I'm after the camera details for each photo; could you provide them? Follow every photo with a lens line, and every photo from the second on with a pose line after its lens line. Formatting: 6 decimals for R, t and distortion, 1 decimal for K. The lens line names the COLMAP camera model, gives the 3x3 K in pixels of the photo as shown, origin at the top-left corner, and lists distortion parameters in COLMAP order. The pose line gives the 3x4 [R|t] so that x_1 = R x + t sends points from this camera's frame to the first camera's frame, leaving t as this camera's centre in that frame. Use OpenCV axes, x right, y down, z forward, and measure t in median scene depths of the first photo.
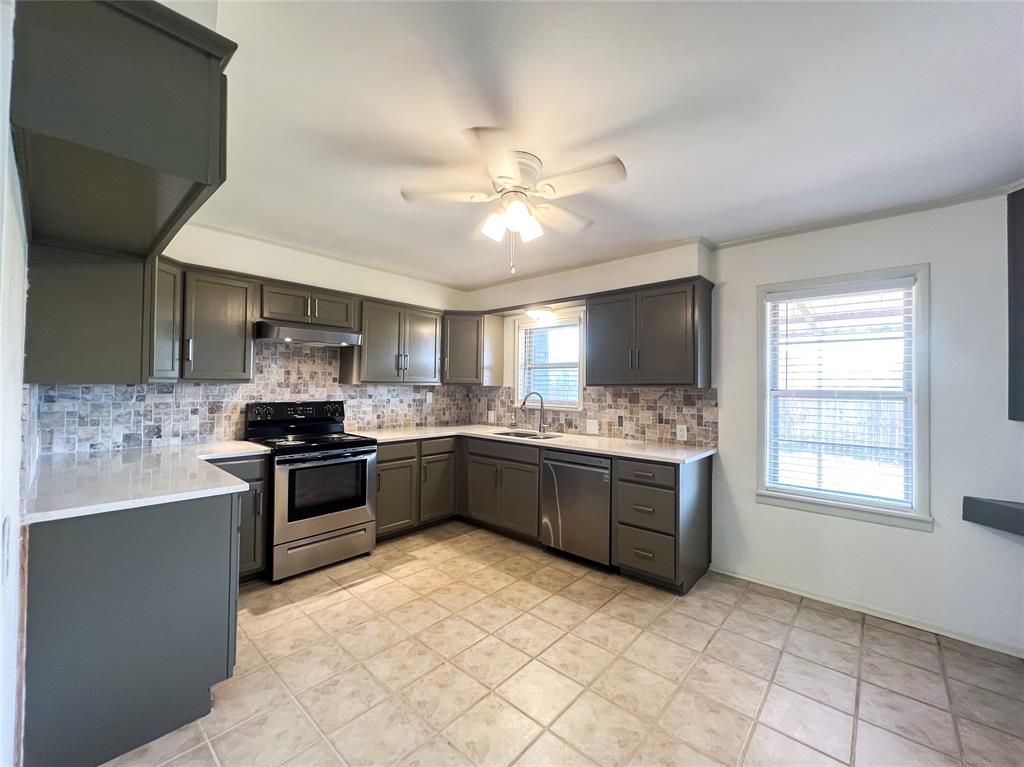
lens RADIAL K [[414.0, 0, 510.5], [0, 414.0, 381.2], [0, 0, 1]] dist [-0.007530, 0.000228]
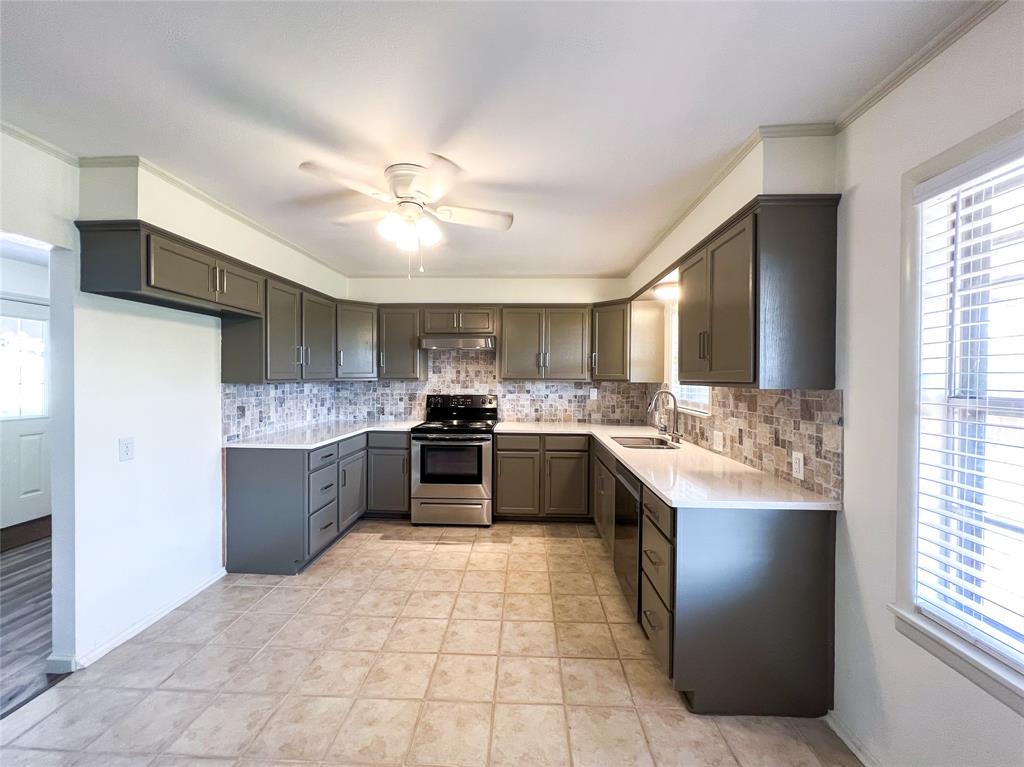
lens RADIAL K [[414.0, 0, 510.6], [0, 414.0, 382.0], [0, 0, 1]] dist [-0.007530, 0.000228]
pose [[0.638588, 0.003080, -0.769543, 0.621922], [0.010458, 0.999865, 0.012680, -0.004939], [0.769478, -0.016145, 0.638469, 0.326289]]
